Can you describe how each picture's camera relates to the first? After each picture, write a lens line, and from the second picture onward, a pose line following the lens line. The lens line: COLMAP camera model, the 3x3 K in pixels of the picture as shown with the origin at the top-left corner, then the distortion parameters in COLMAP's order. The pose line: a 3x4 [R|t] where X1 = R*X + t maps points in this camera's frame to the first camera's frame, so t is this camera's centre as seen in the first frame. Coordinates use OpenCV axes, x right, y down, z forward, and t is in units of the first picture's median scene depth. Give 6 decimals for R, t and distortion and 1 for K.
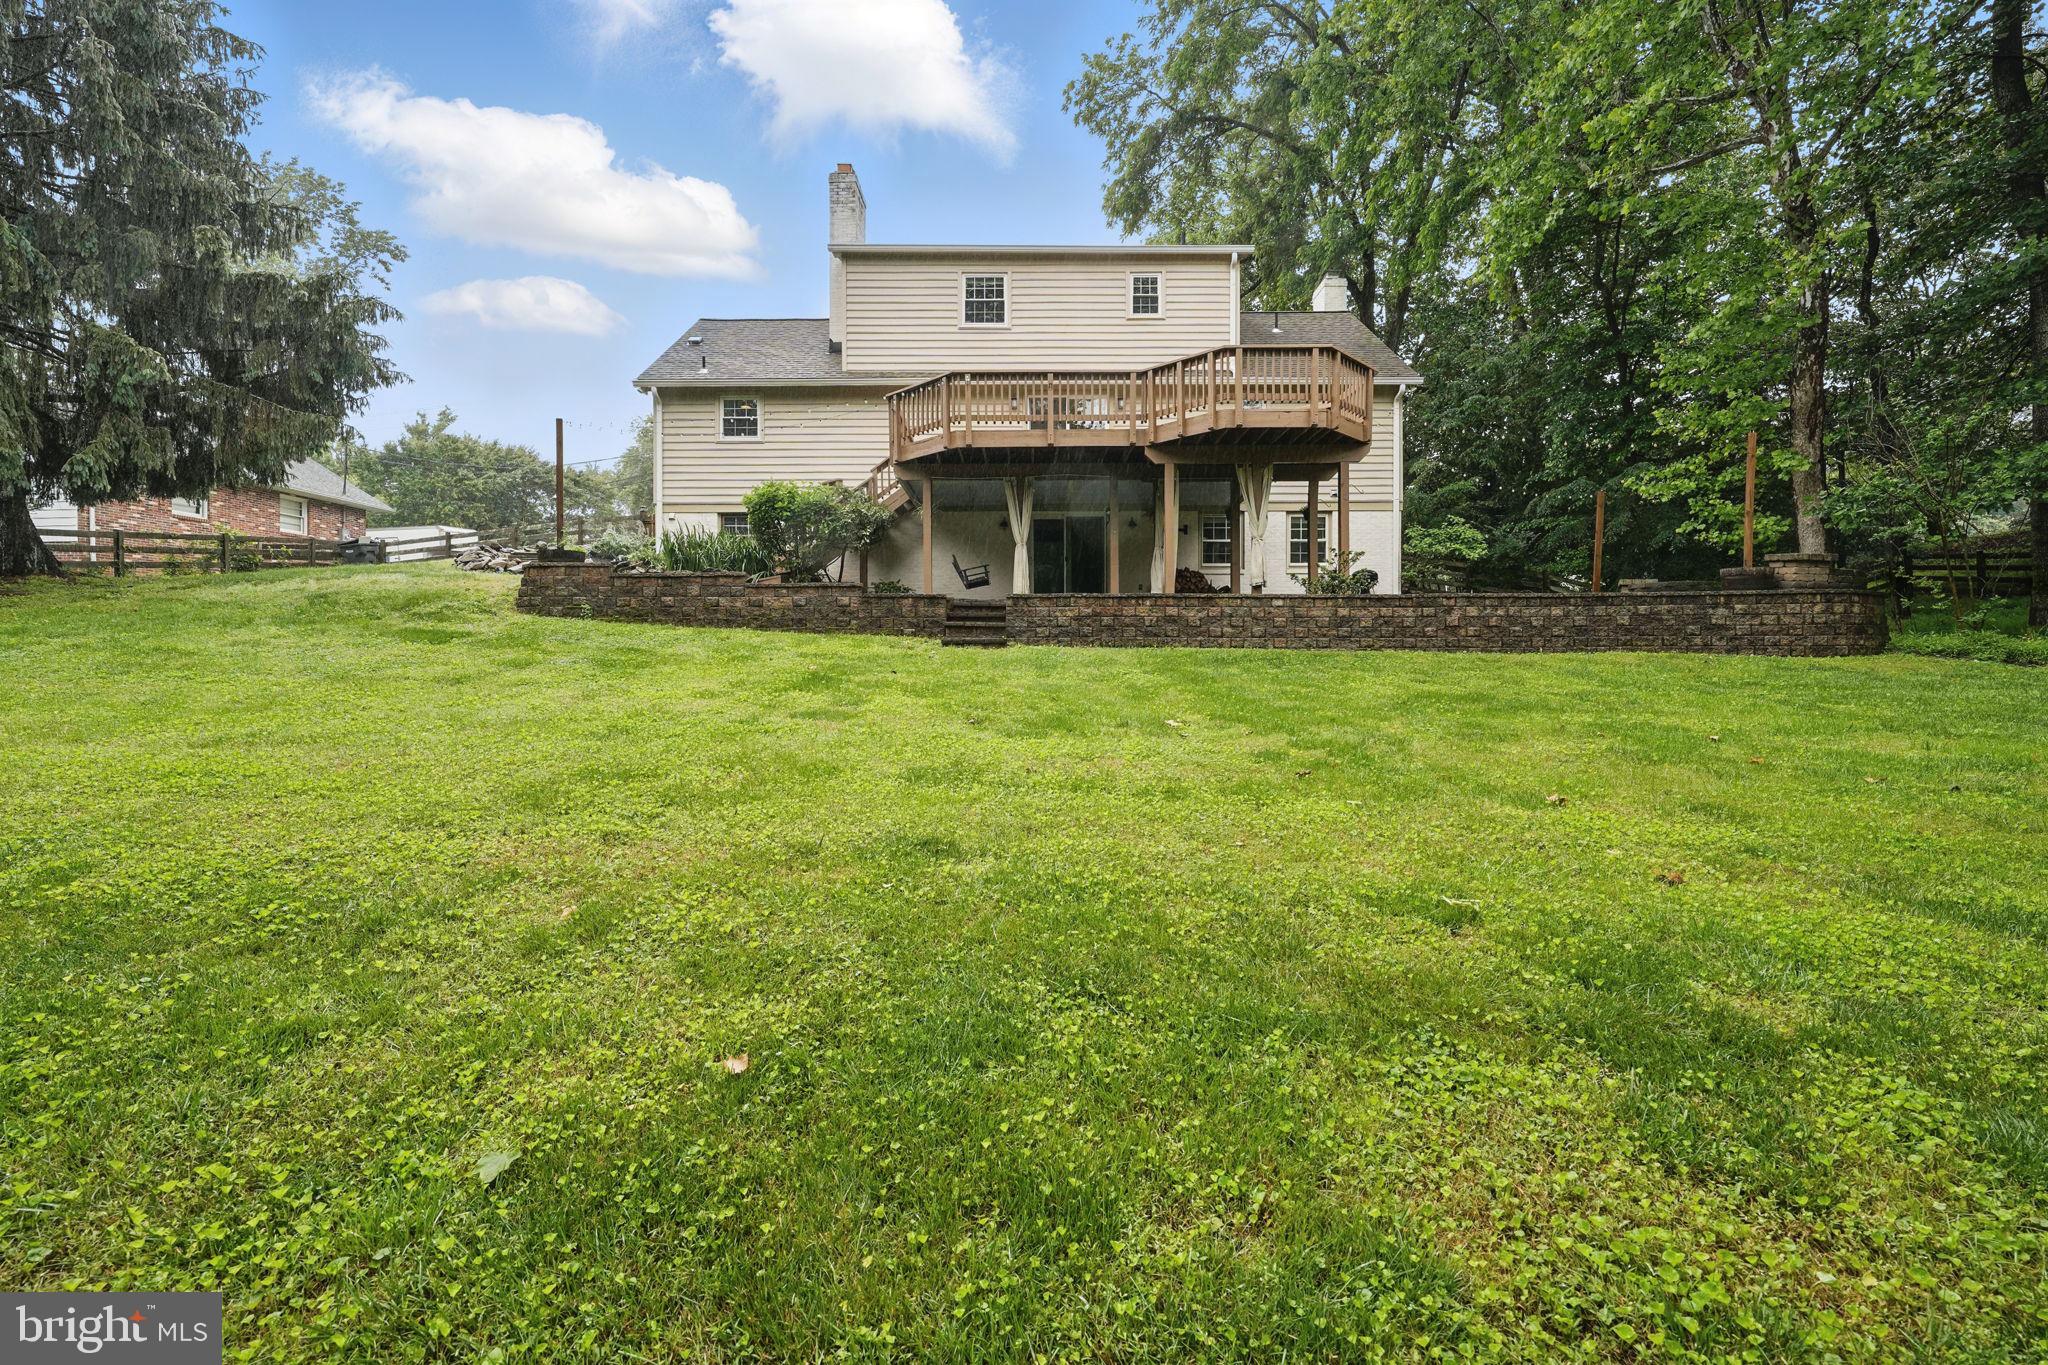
lens RADIAL K [[866.3, 0, 1022.6], [0, 866.3, 673.7], [0, 0, 1]] dist [-0.003362, -0.000084]
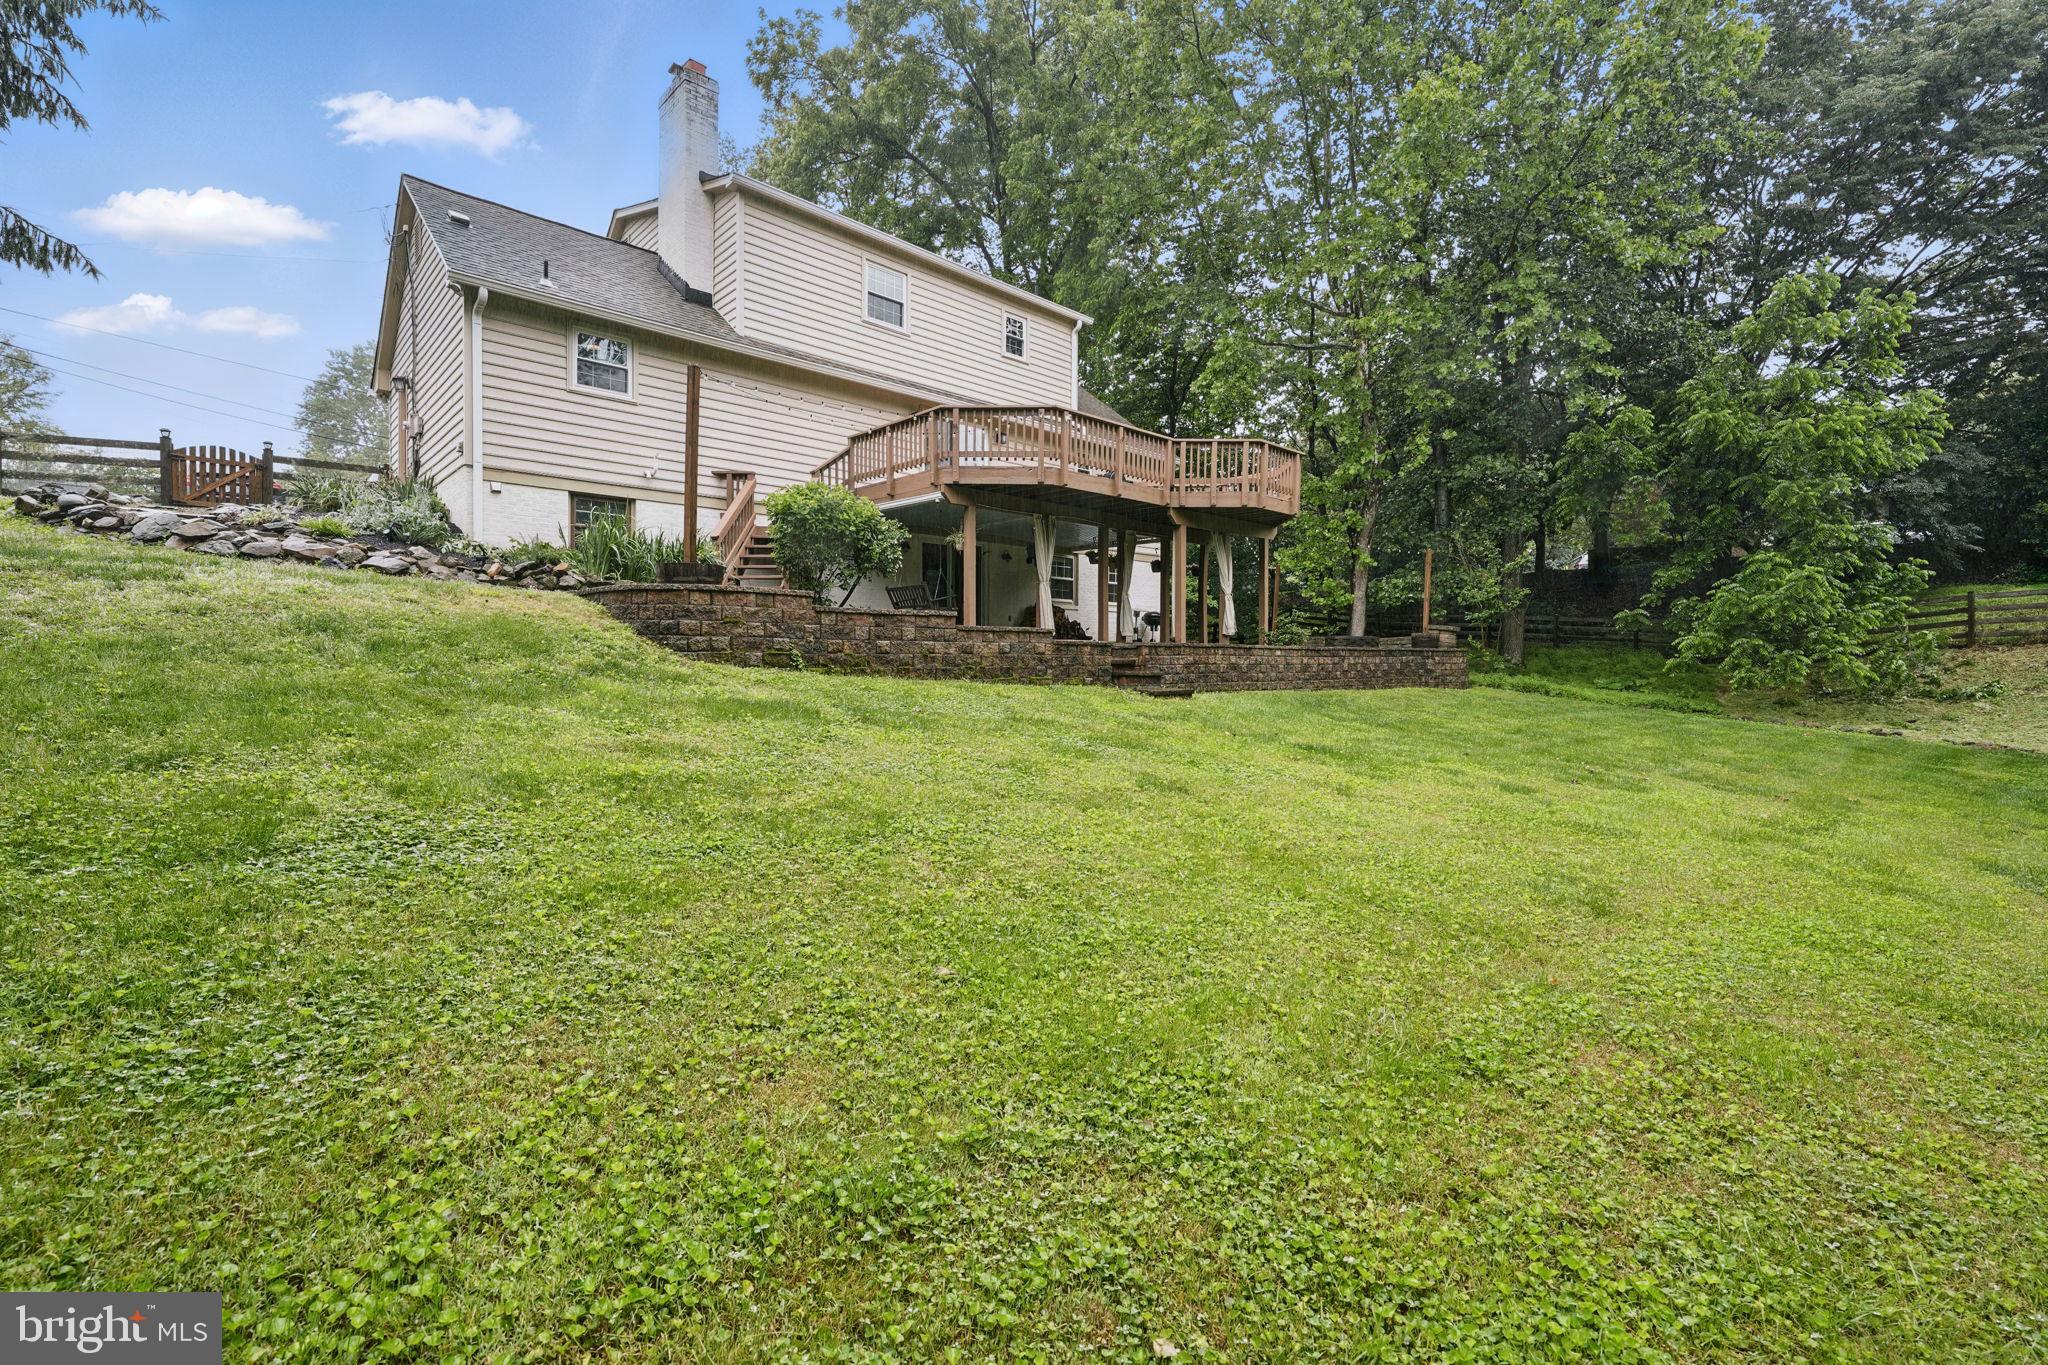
lens RADIAL K [[866.3, 0, 1022.6], [0, 866.3, 673.7], [0, 0, 1]] dist [-0.003362, -0.000084]
pose [[0.727897, -0.007793, 0.685642, -0.625081], [0.002152, 0.999956, 0.009081, -0.048560], [-0.685683, -0.005135, 0.727882, 0.263199]]
